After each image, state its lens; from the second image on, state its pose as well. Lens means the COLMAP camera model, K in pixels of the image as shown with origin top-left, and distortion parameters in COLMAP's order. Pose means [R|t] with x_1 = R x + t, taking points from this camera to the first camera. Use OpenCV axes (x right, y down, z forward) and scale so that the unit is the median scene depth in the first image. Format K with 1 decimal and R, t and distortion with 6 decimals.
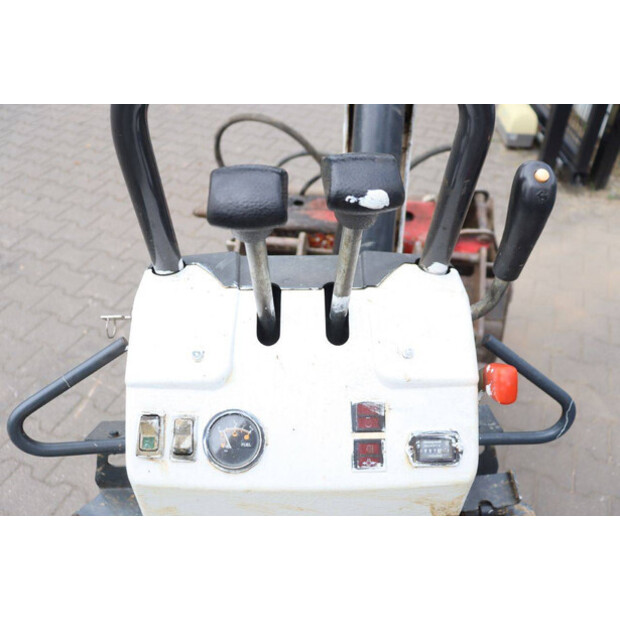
lens RADIAL K [[573.6, 0, 310.0], [0, 573.6, 310.0], [0, 0, 1]] dist [-0.098736, 0.018155]
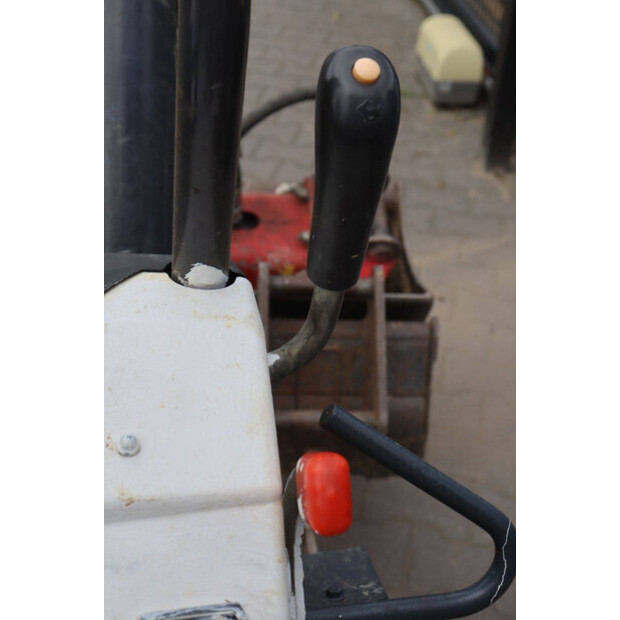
lens RADIAL K [[987.6, 0, 310.1], [0, 987.6, 301.0], [0, 0, 1]] dist [0.050484, 0.180765]
pose [[0.985078, -0.053511, 0.163577, 0.145569], [0.071255, 0.991958, -0.104607, 0.040133], [-0.156664, 0.114702, 0.980969, 0.108272]]
